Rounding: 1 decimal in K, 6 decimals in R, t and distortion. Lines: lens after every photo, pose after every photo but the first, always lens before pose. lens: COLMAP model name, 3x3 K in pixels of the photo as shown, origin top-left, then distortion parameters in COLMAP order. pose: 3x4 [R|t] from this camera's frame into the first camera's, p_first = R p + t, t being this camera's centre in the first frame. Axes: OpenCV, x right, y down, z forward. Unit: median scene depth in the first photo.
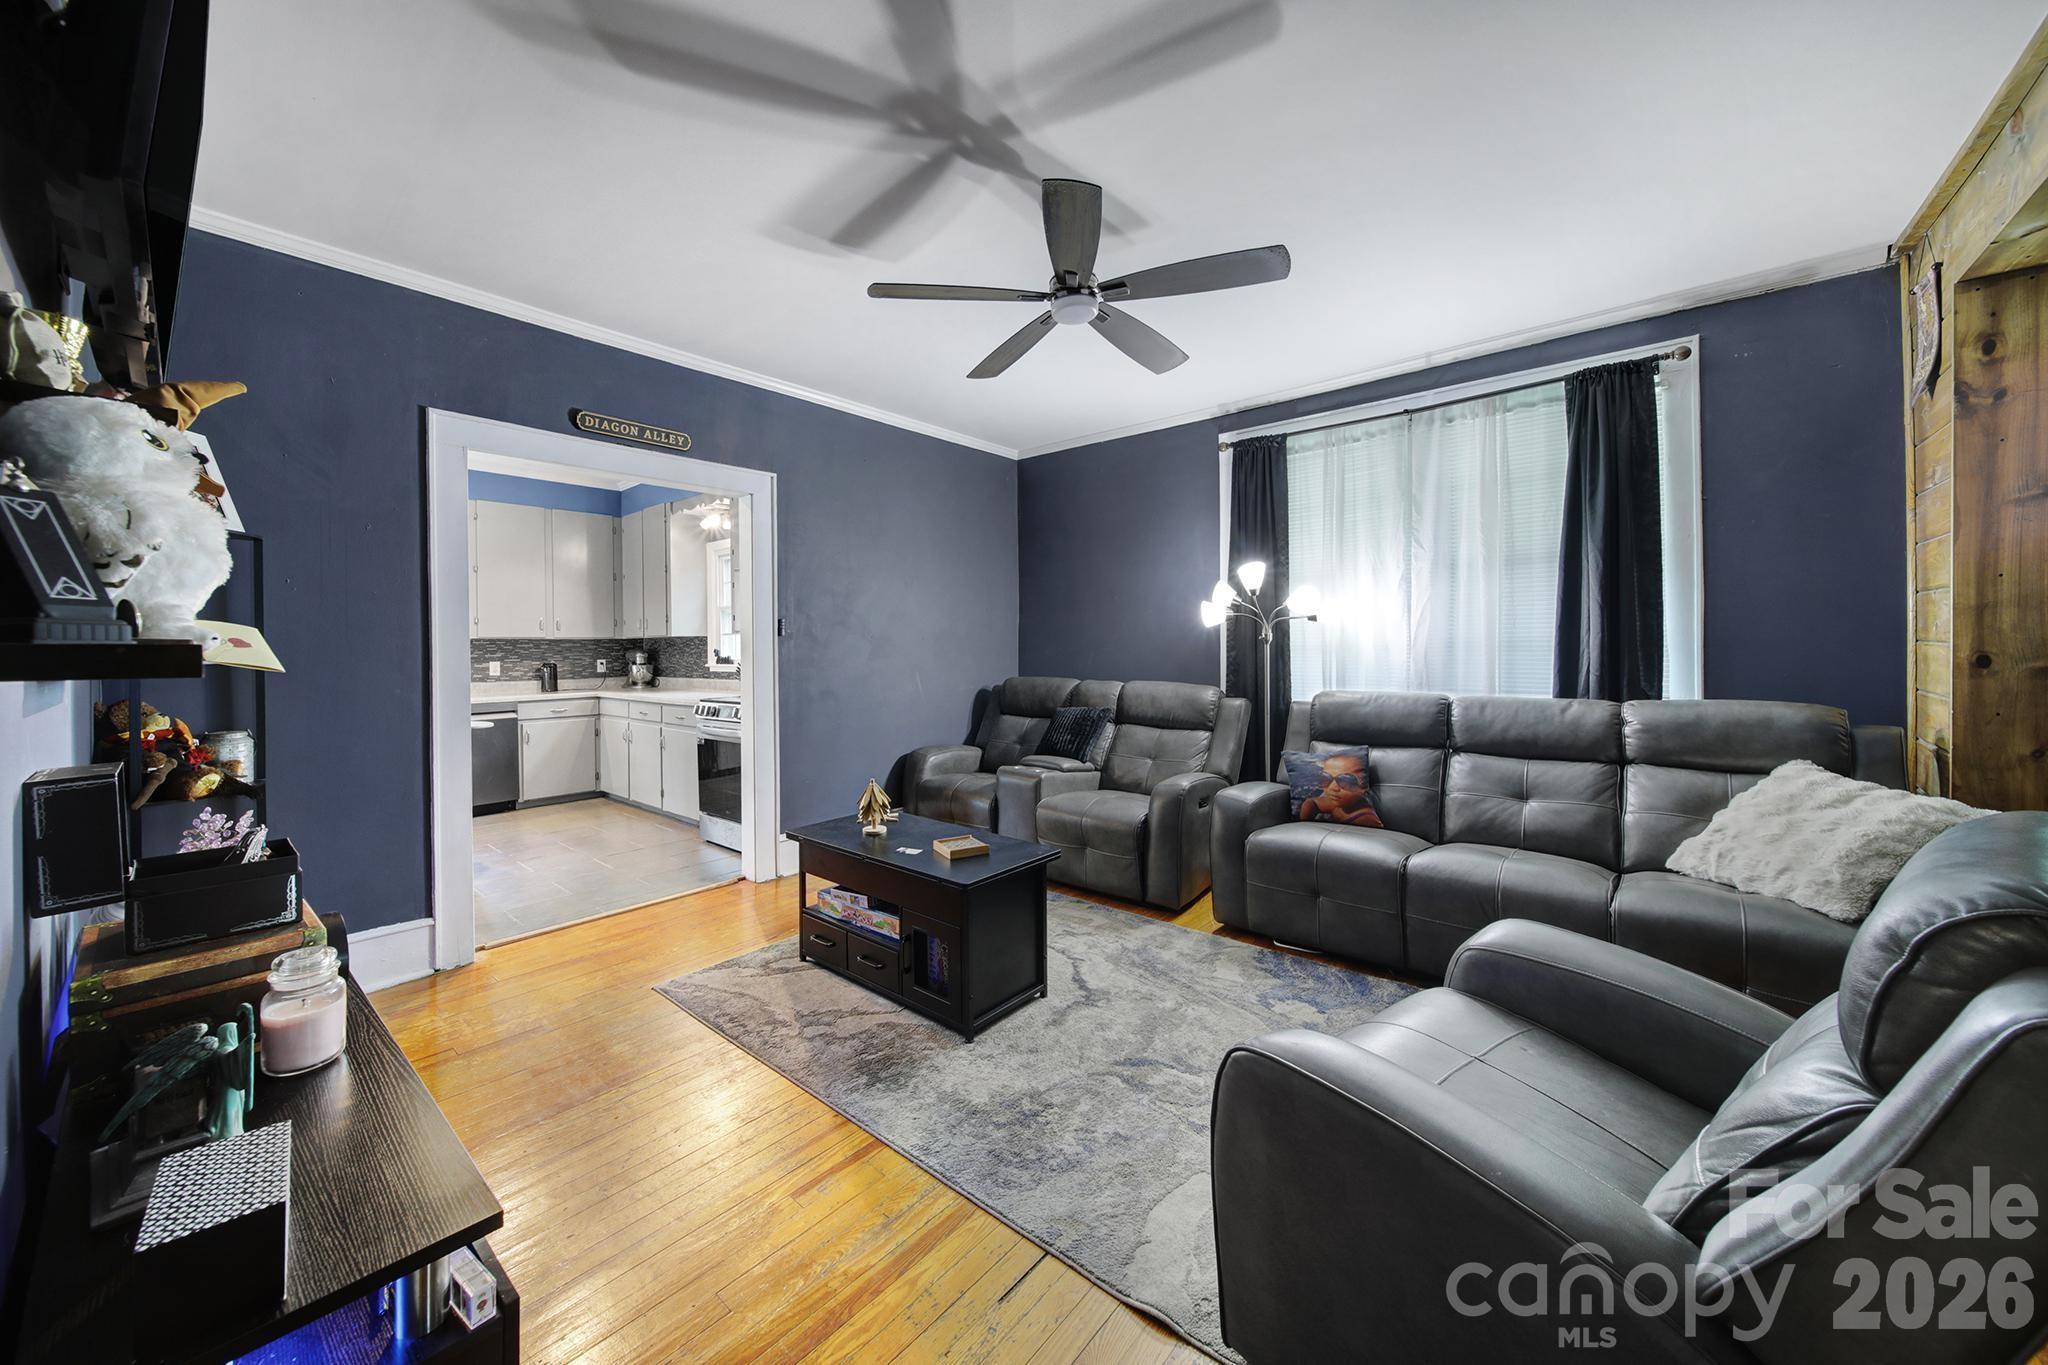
lens RADIAL K [[733.3, 0, 1018.3], [0, 733.3, 647.6], [0, 0, 1]] dist [0.001000, 0.000190]
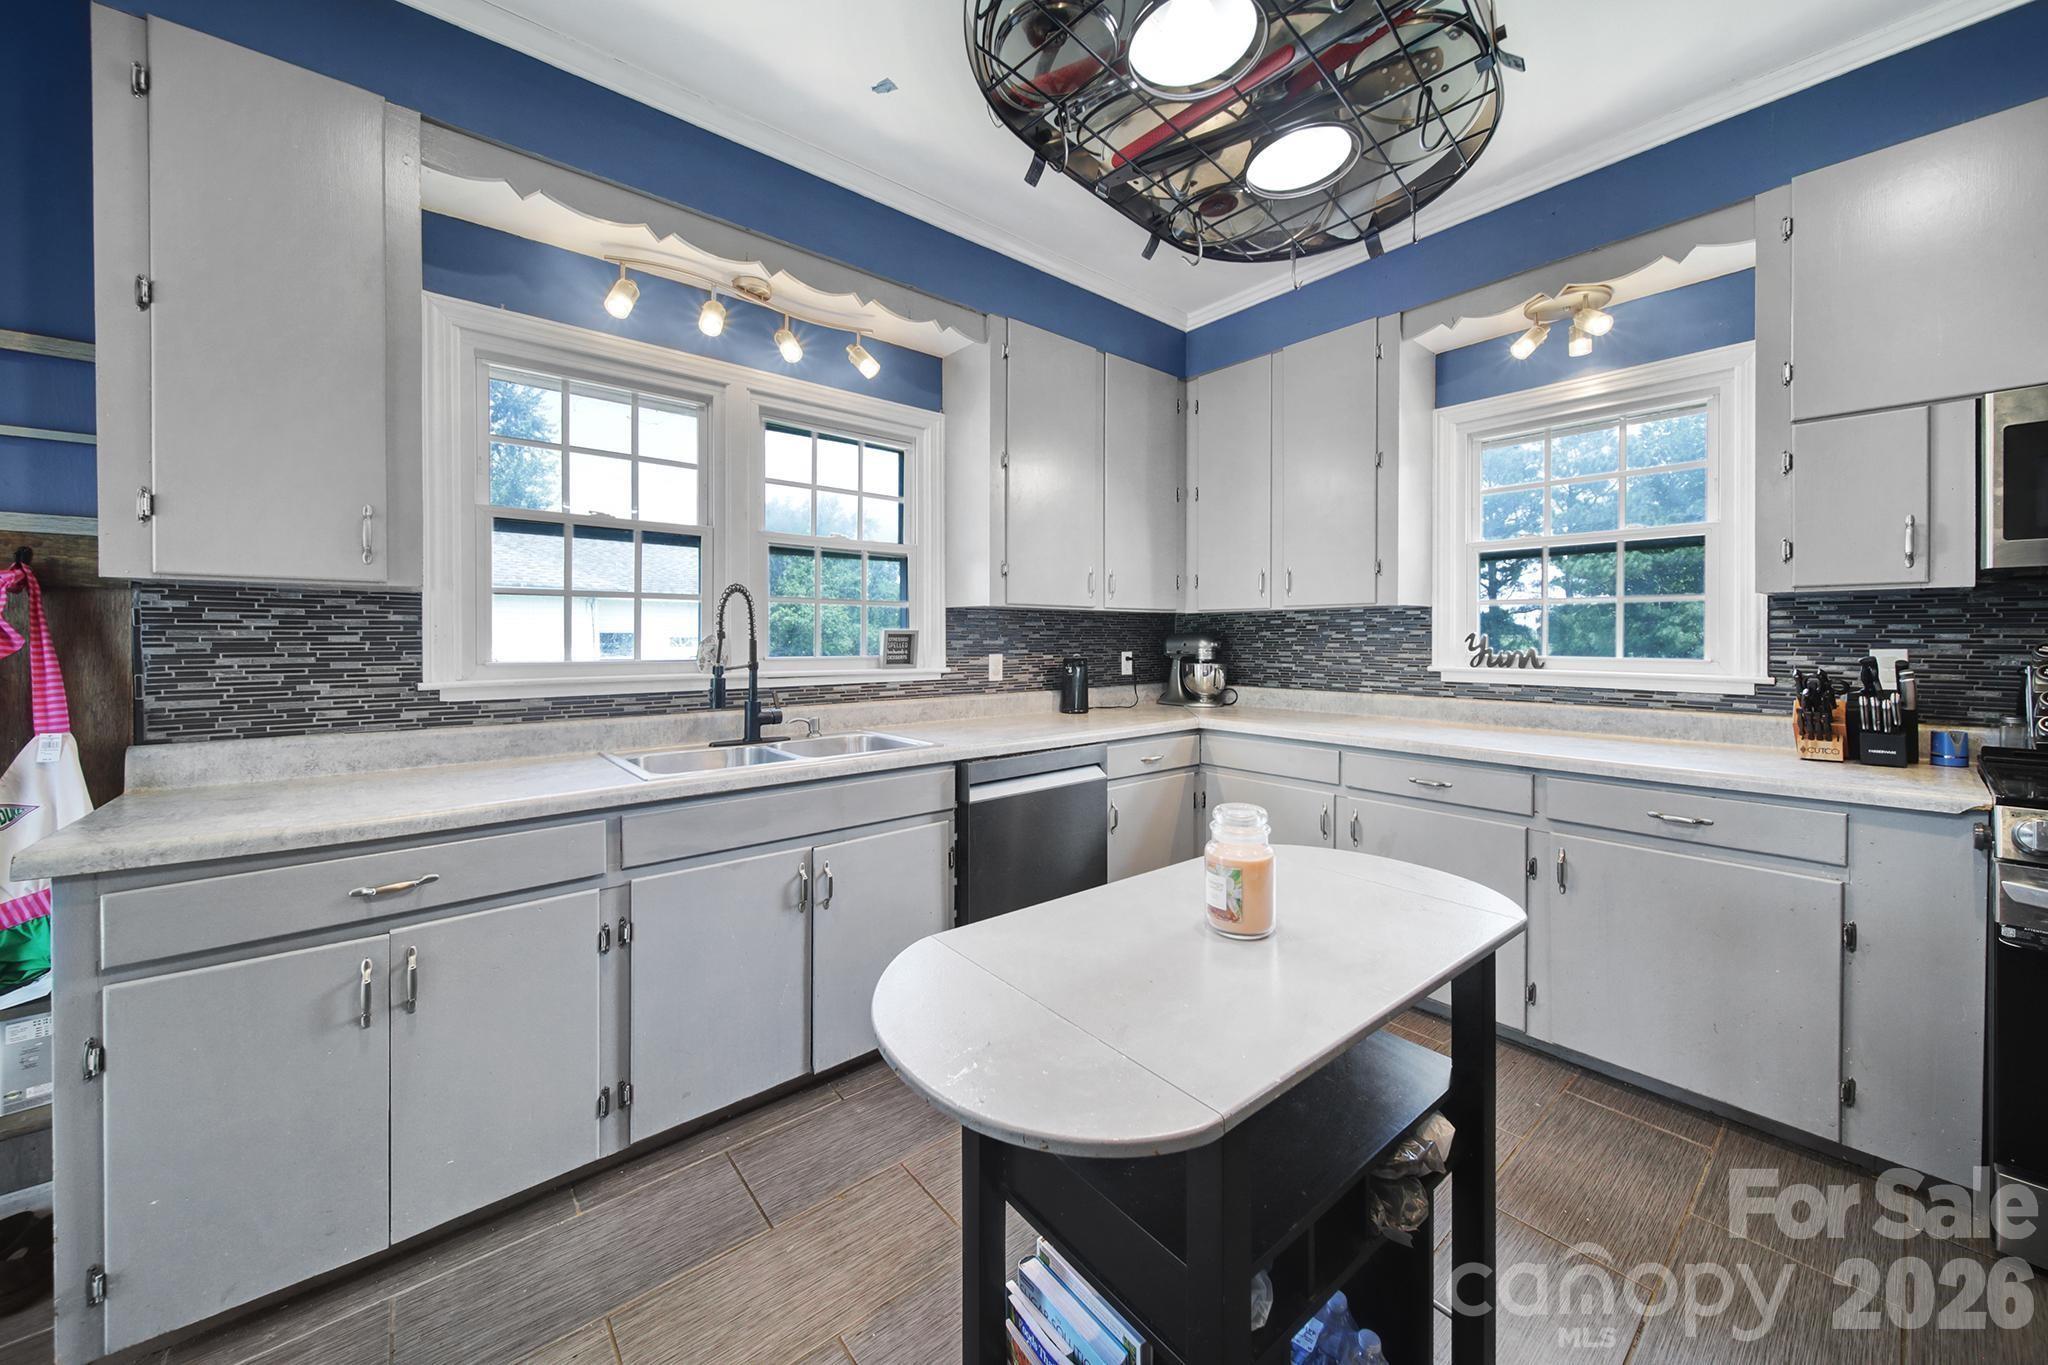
lens RADIAL K [[739.4, 0, 1036.6], [0, 739.4, 636.2], [0, 0, 1]] dist [-0.000797, -0.000037]
pose [[0.988794, 0.012539, -0.148759, -1.127027], [-0.012968, 0.999914, -0.001915, 0.013713], [0.148722, 0.003823, 0.988872, 0.913148]]
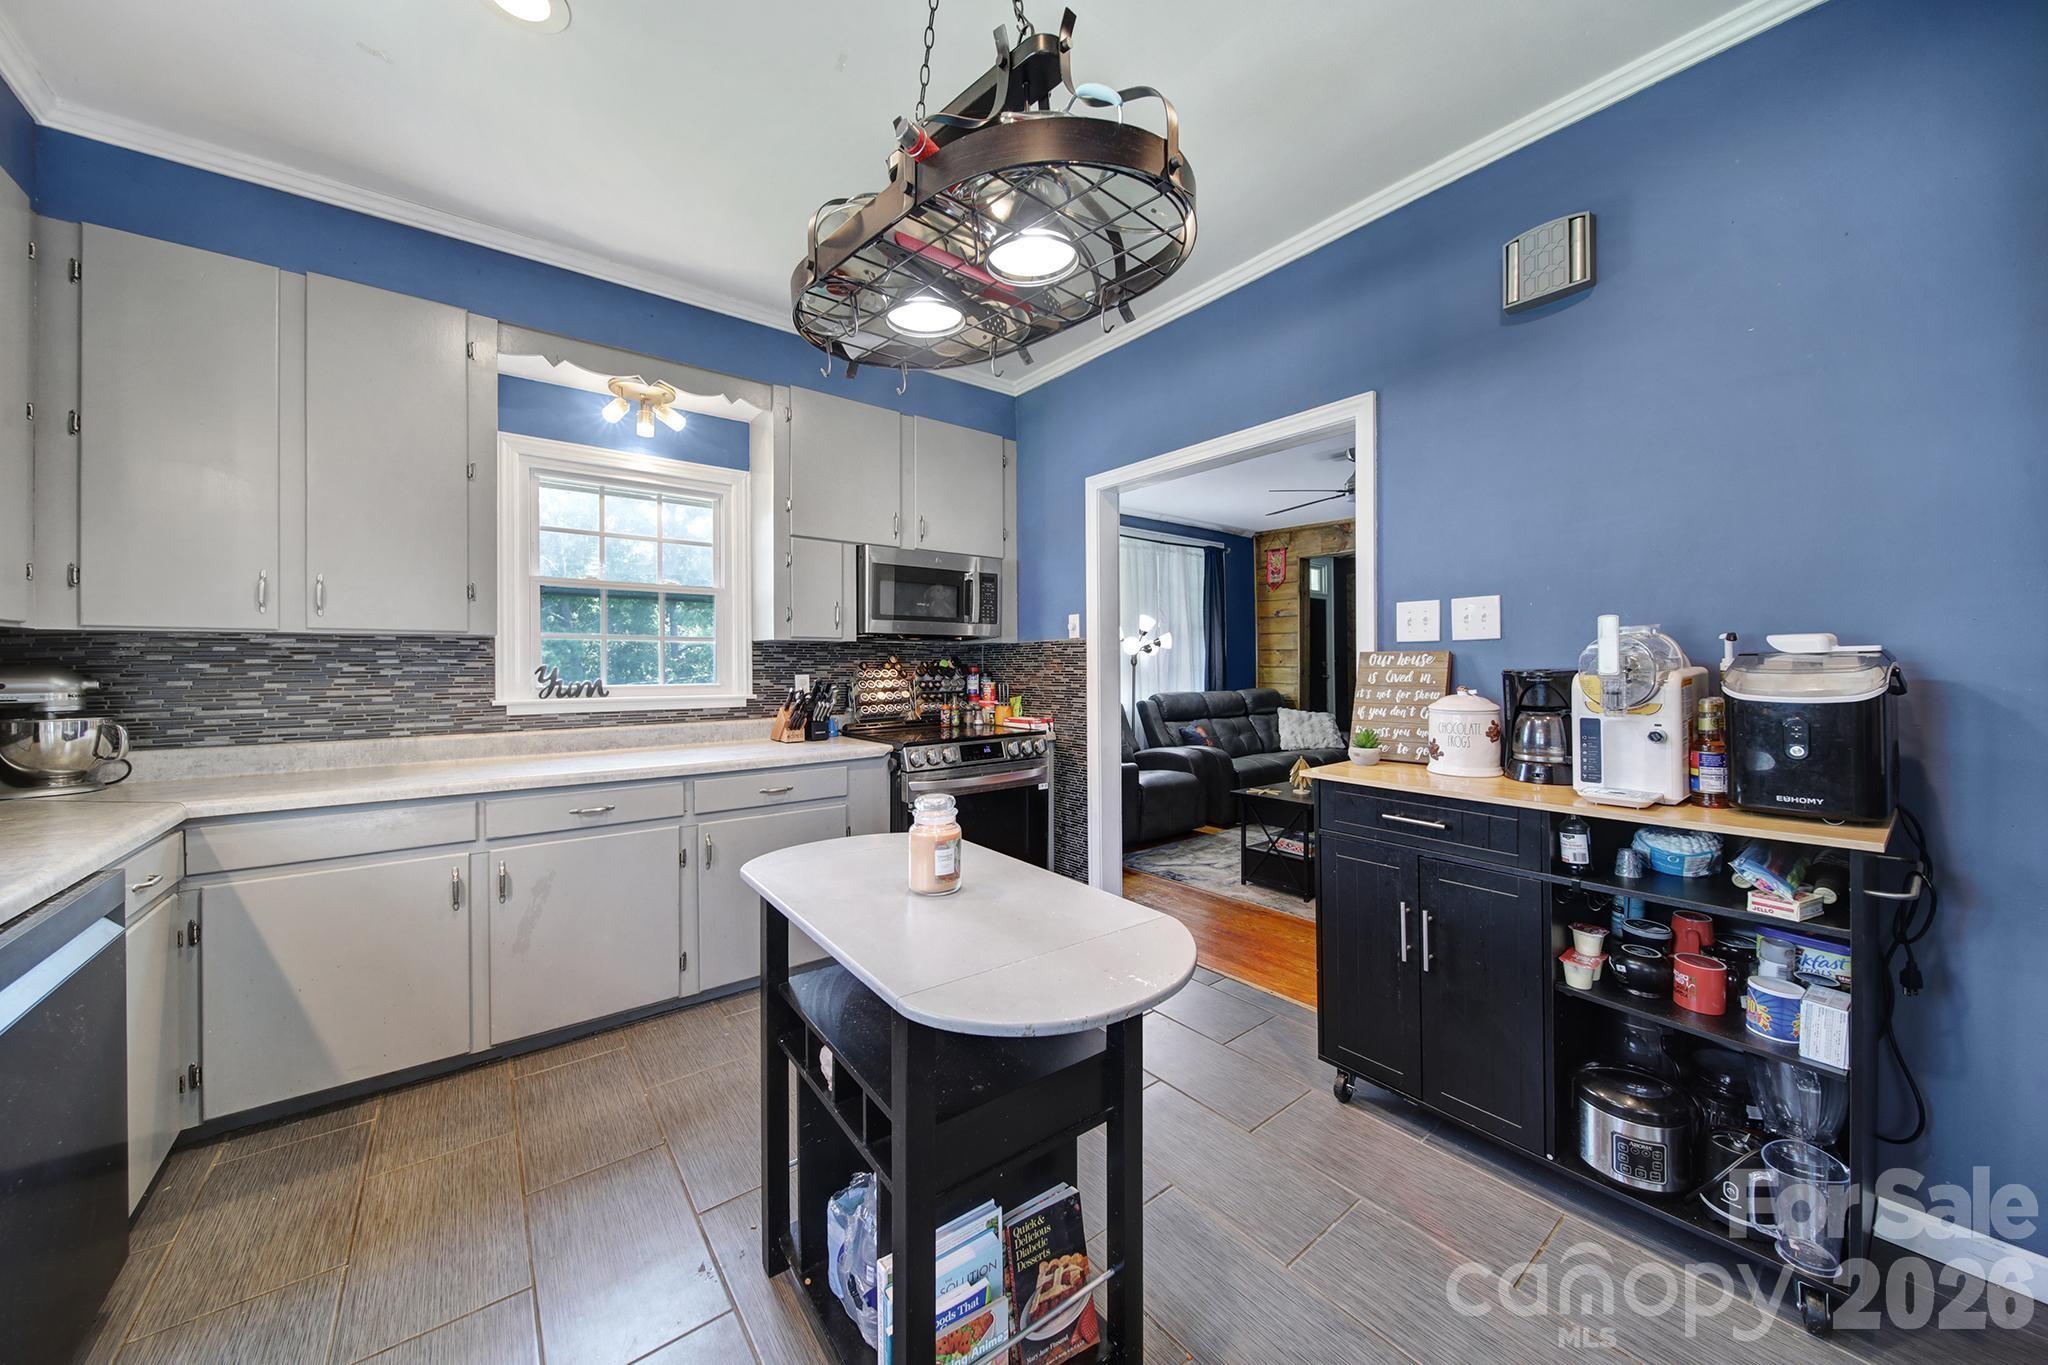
lens RADIAL K [[720.6, 0, 1021.2], [0, 720.6, 667.3], [0, 0, 1]] dist [-0.001793, -0.000063]
pose [[0.191383, 0.009657, 0.981468, -1.480716], [0.006054, 0.999921, -0.011019, 0.017077], [-0.981497, 0.008051, 0.191310, 1.117435]]
